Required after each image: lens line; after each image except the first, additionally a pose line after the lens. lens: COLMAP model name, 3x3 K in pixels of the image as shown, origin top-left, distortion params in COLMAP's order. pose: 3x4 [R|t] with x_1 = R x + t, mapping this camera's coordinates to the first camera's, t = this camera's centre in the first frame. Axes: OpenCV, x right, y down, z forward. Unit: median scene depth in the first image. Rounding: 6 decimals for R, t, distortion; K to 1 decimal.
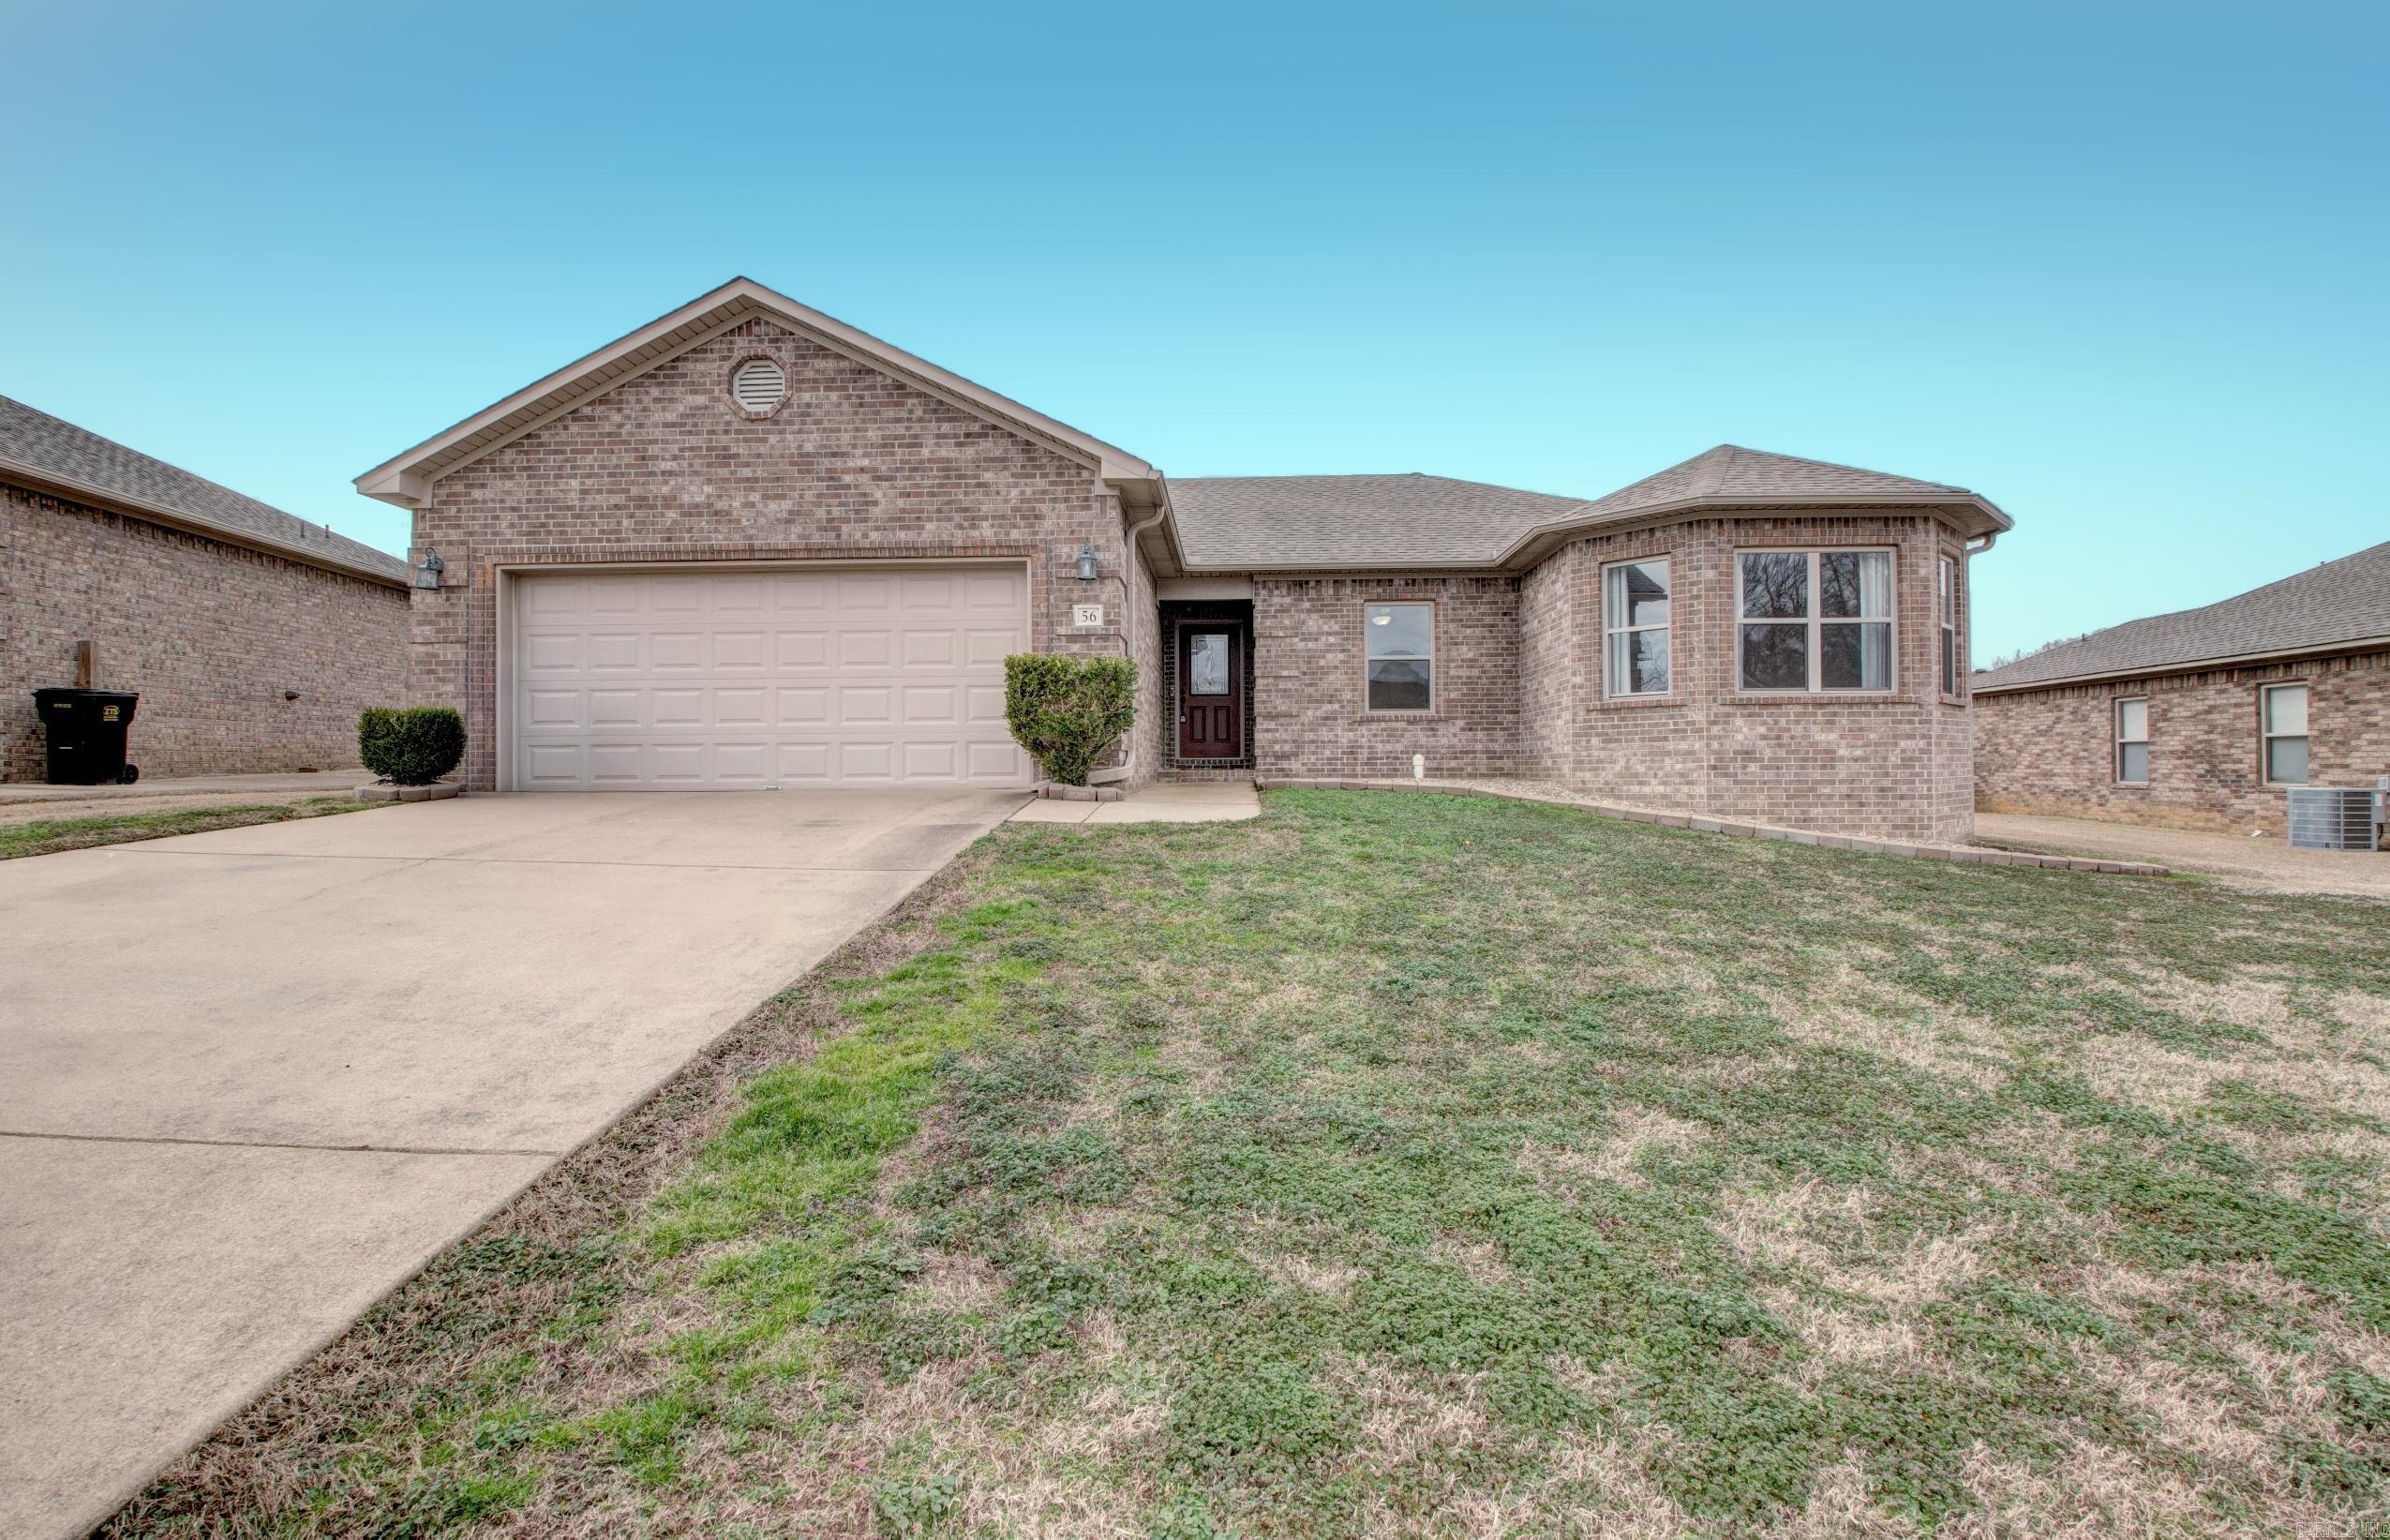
lens RADIAL K [[1093.1, 0, 1217.2], [0, 1093.1, 770.6], [0, 0, 1]] dist [-0.005890, -0.002175]
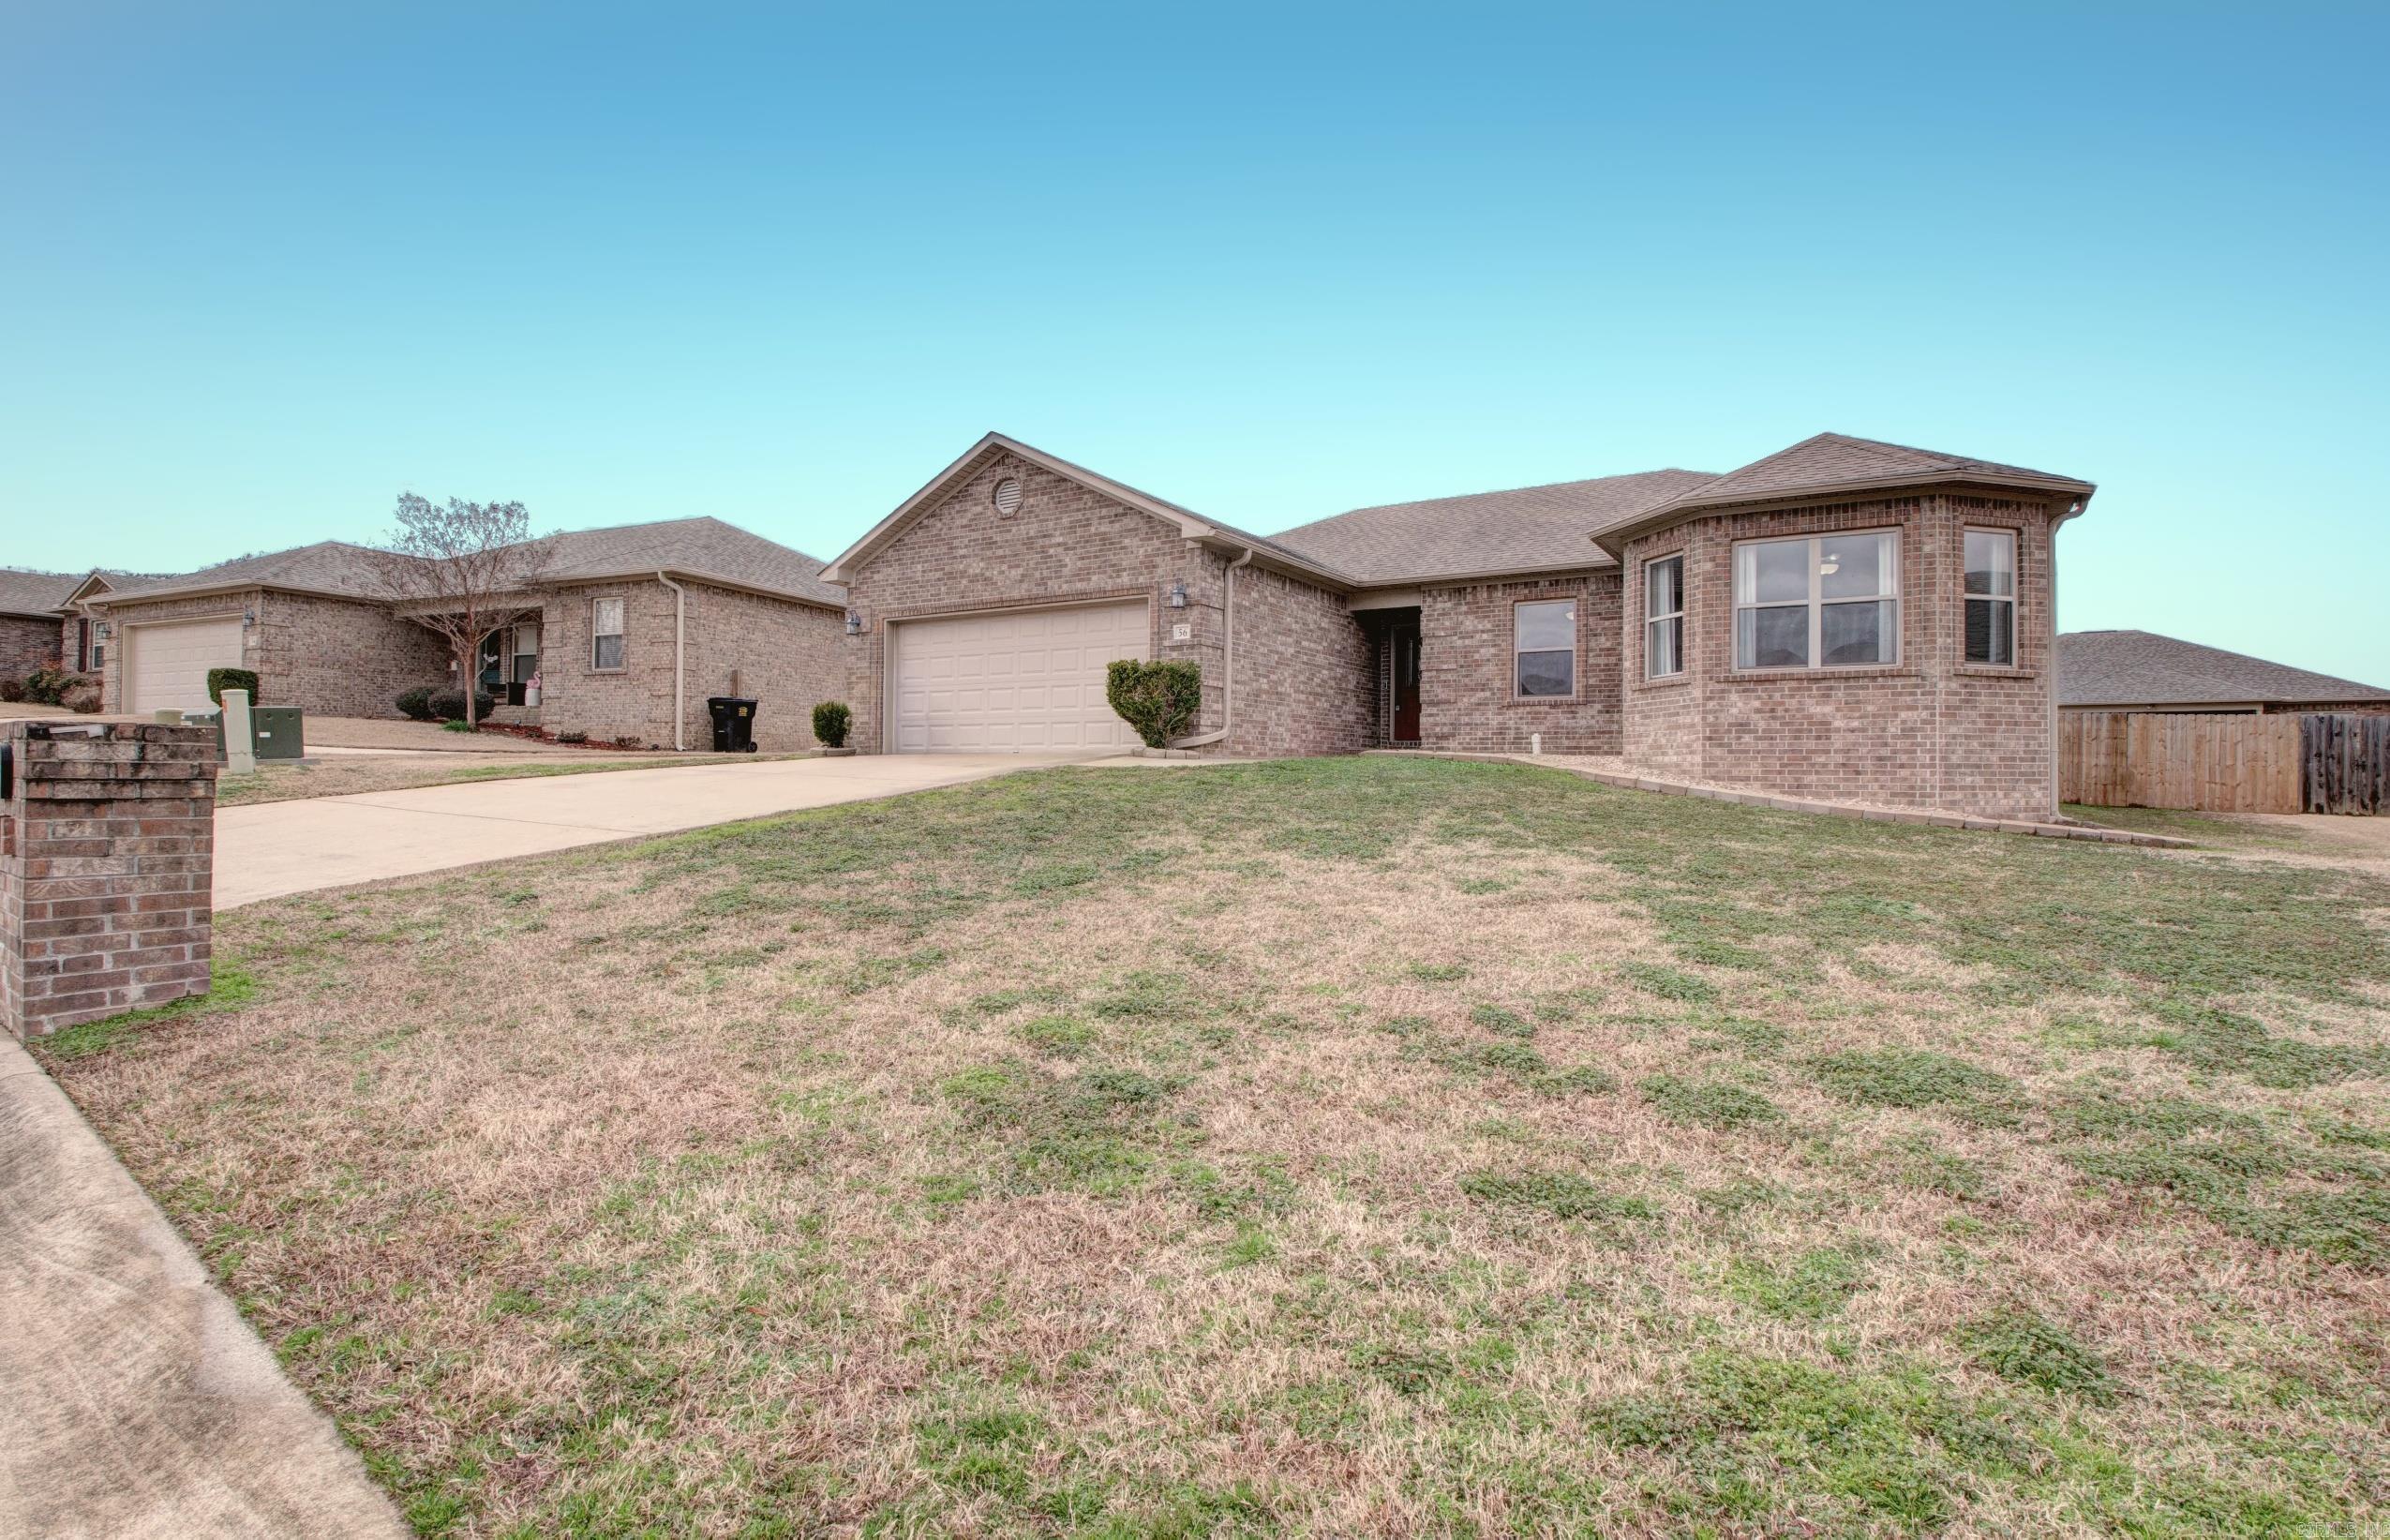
lens RADIAL K [[1093.1, 0, 1179.0], [0, 1093.1, 768.3], [0, 0, 1]] dist [-0.005890, -0.002175]
pose [[0.876969, 0.011031, -0.480421, 0.520935], [-0.013609, 0.999906, -0.001884, 0.037631], [0.480354, 0.008190, 0.877036, -0.246619]]
